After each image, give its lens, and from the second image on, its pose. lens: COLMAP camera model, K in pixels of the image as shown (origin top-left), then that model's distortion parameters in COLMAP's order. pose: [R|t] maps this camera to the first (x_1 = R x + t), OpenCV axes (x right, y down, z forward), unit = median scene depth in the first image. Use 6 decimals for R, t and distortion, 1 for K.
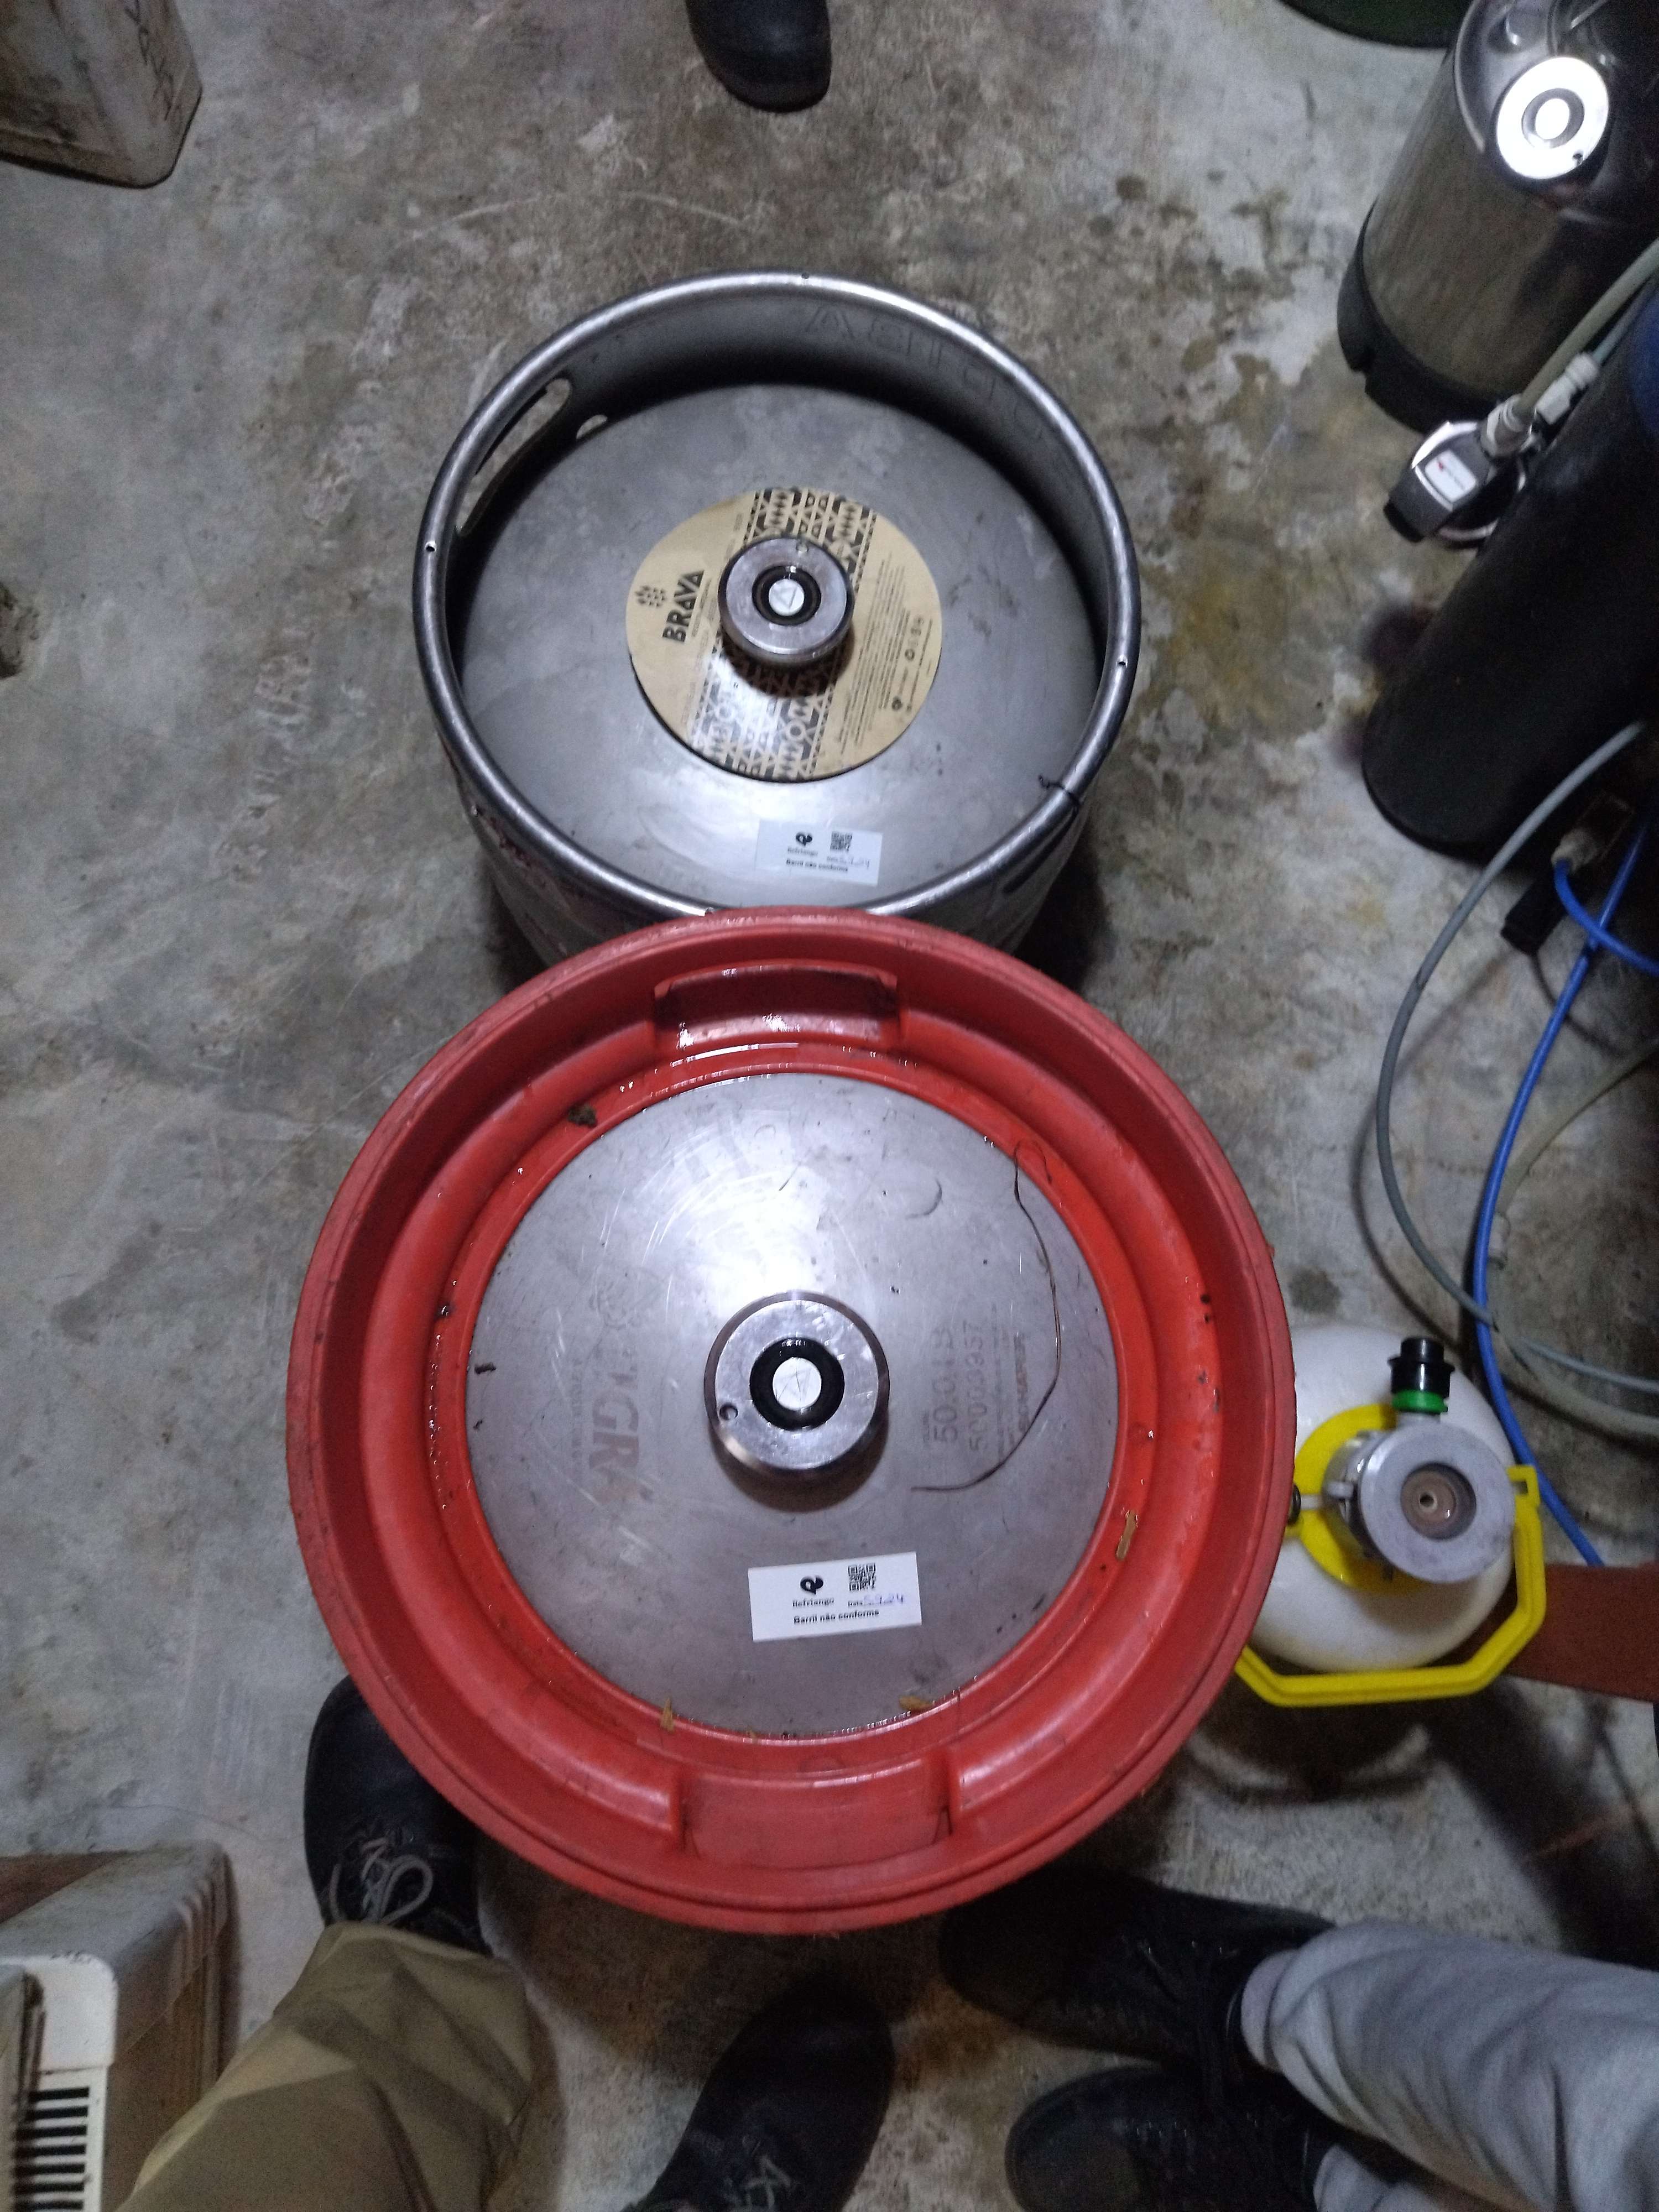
lens RADIAL K [[1728.9, 0, 829.5], [0, 1728.9, 1106.0], [0, 0, 1]] dist [0.061491, -0.198456]
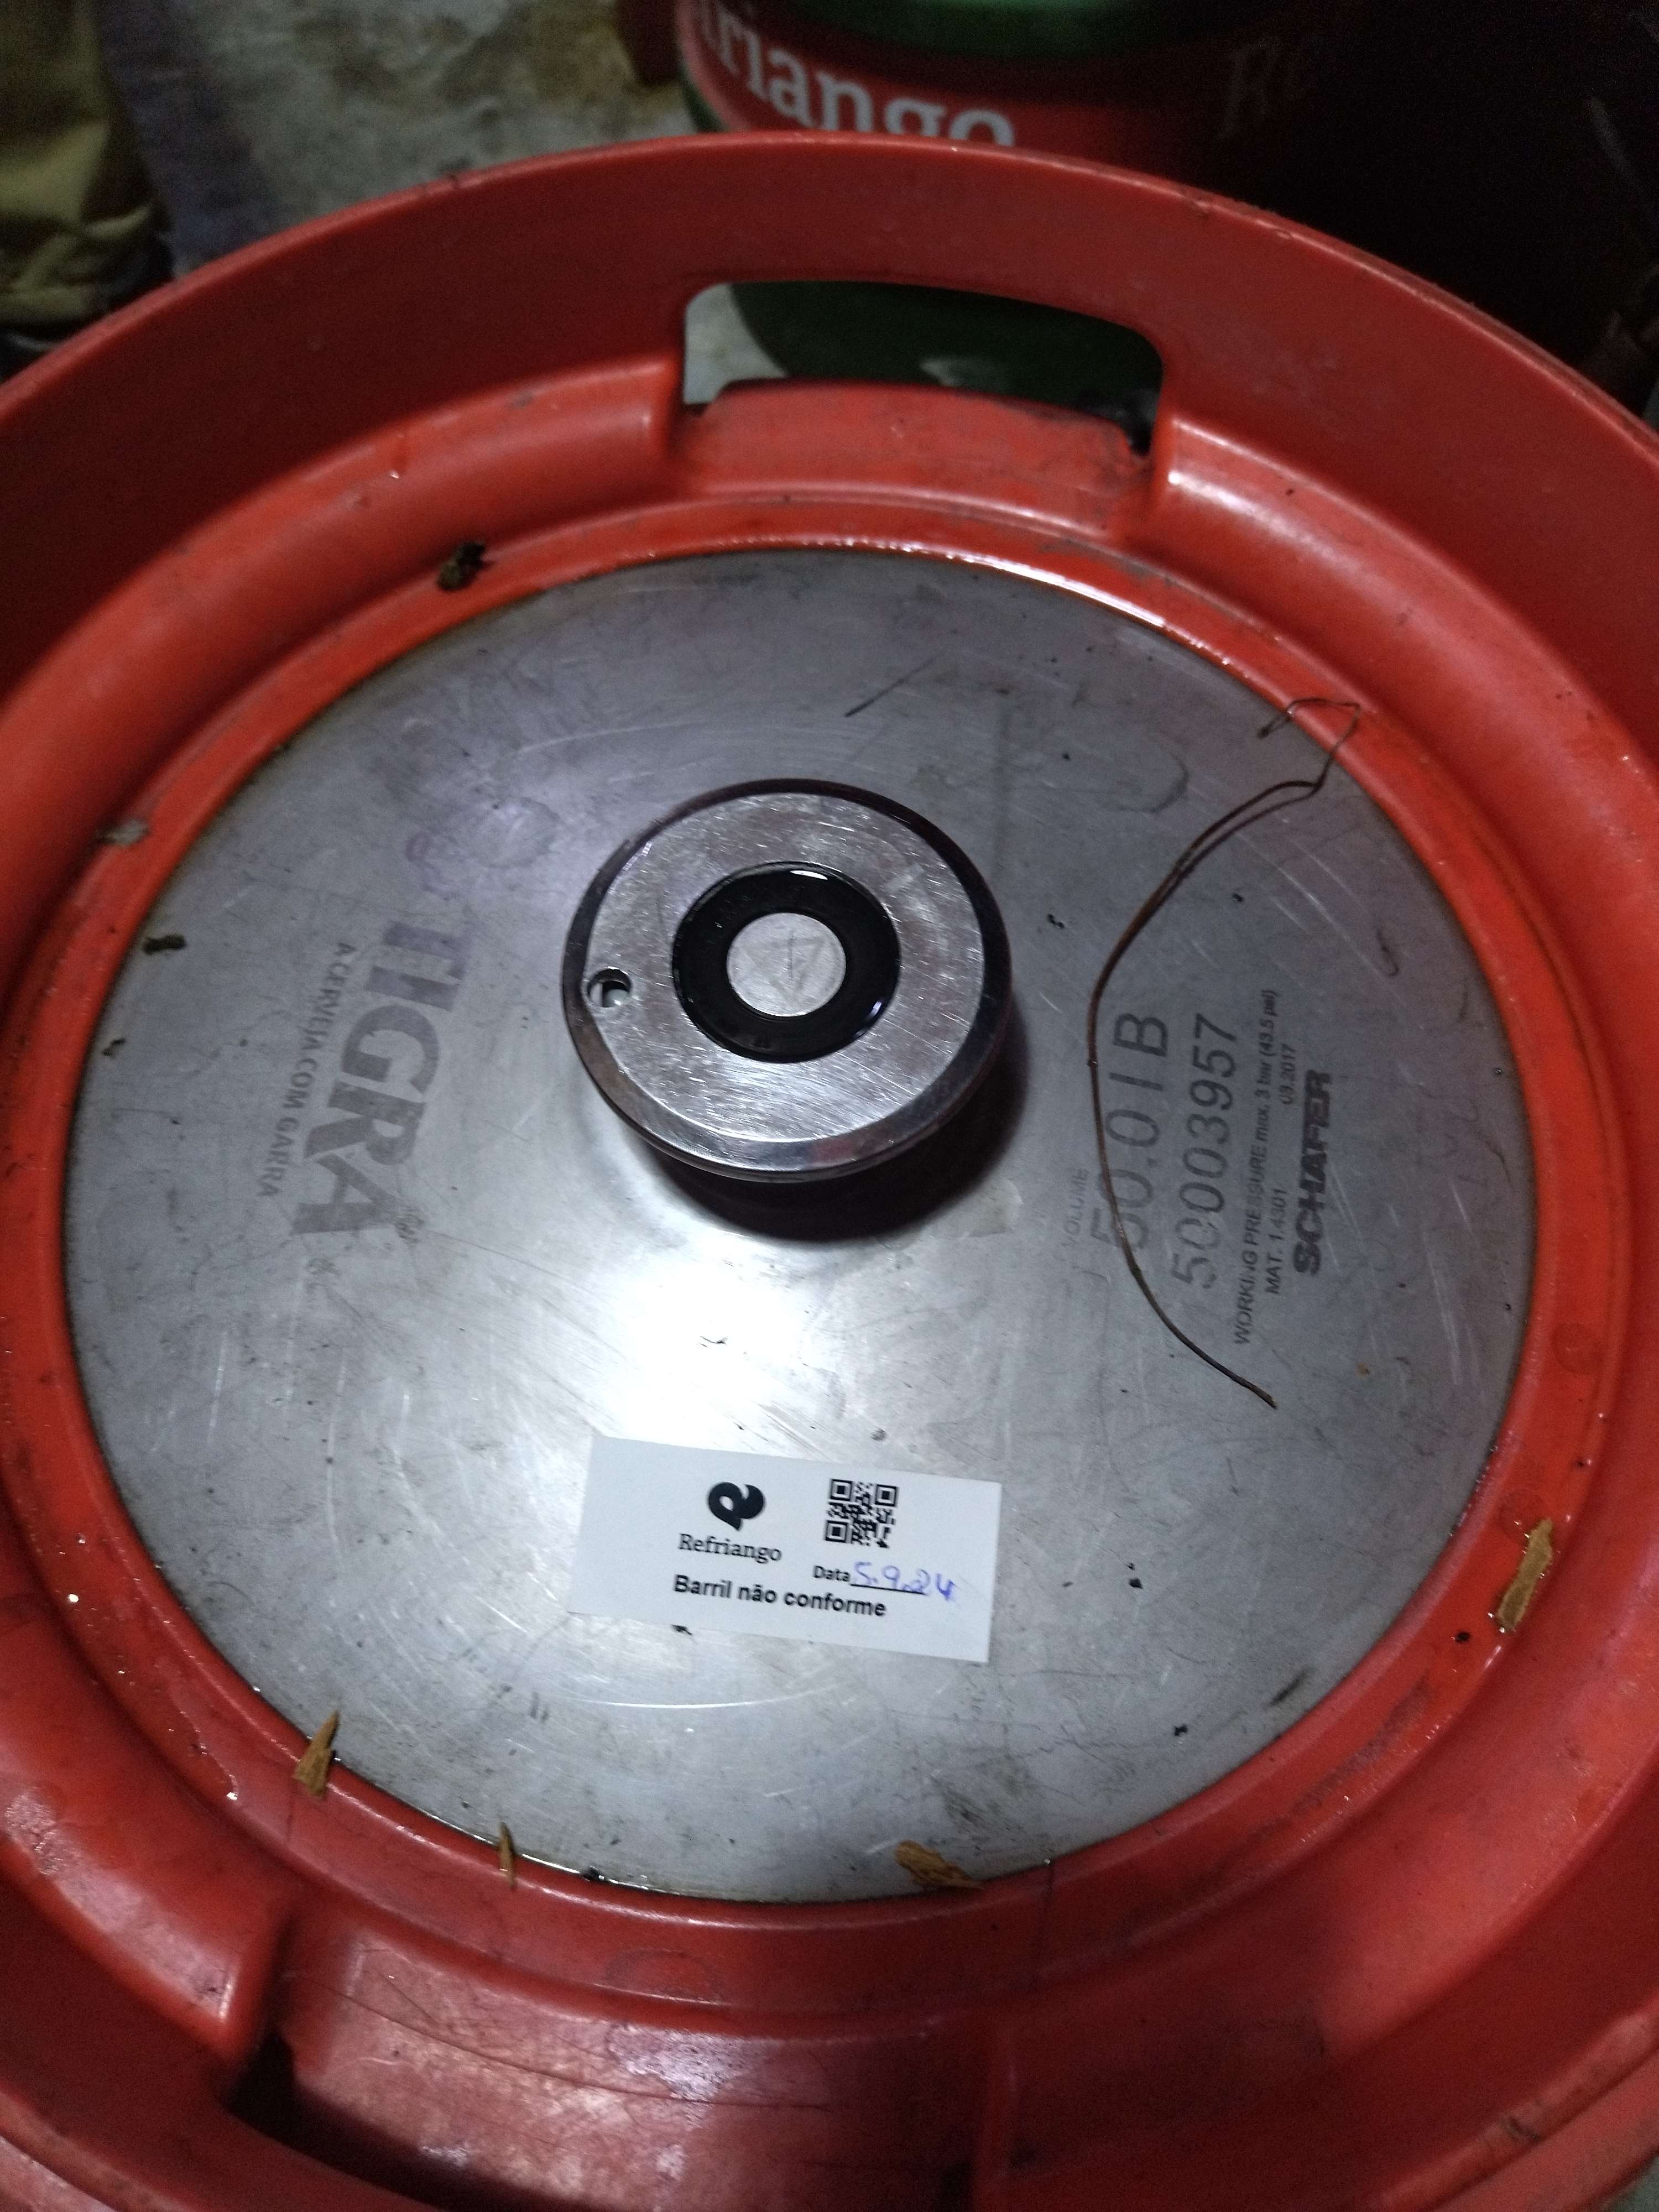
lens RADIAL K [[1728.9, 0, 829.5], [0, 1728.9, 1106.0], [0, 0, 1]] dist [0.061491, -0.198456]
pose [[0.977692, 0.166038, -0.128646, 0.047669], [-0.190825, 0.958084, -0.213683, 0.267539], [0.087774, 0.233465, 0.968395, 0.583846]]
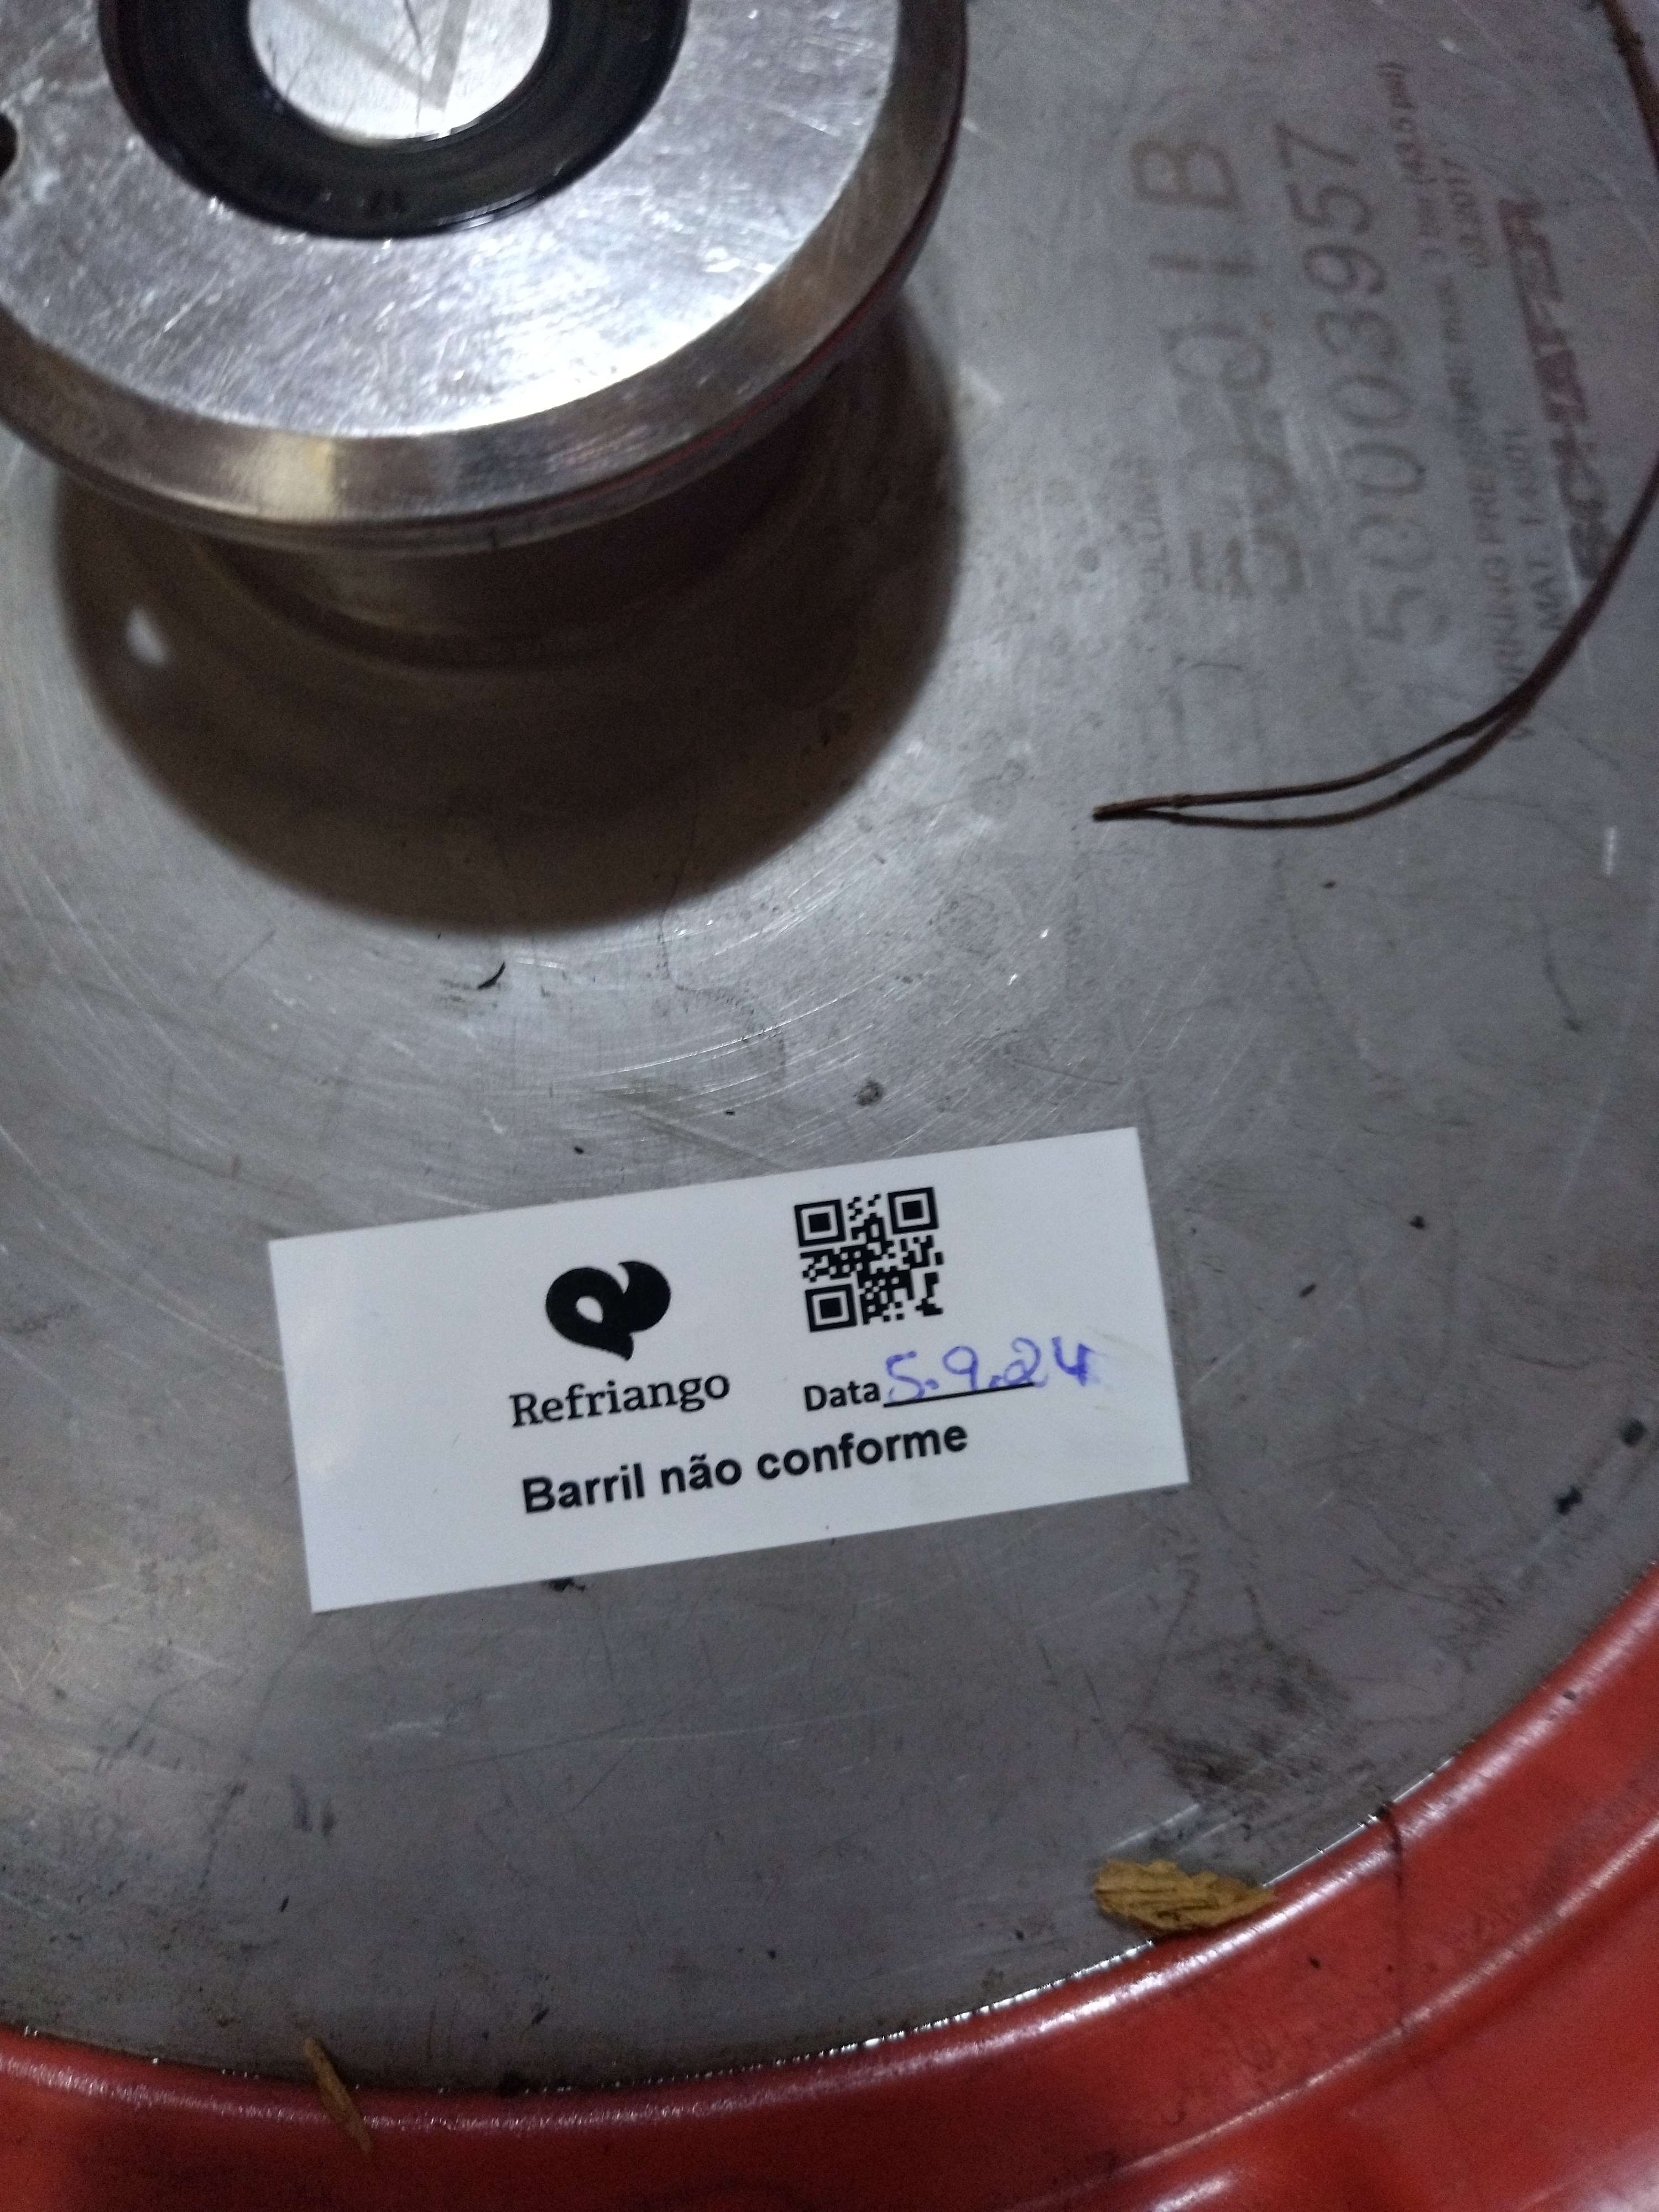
lens RADIAL K [[1728.9, 0, 829.5], [0, 1728.9, 1106.0], [0, 0, 1]] dist [0.061491, -0.198456]
pose [[0.998566, -0.052714, -0.009314, 0.016847], [0.052643, 0.998584, -0.007660, 0.255083], [0.009704, 0.007158, 0.999927, 0.804711]]
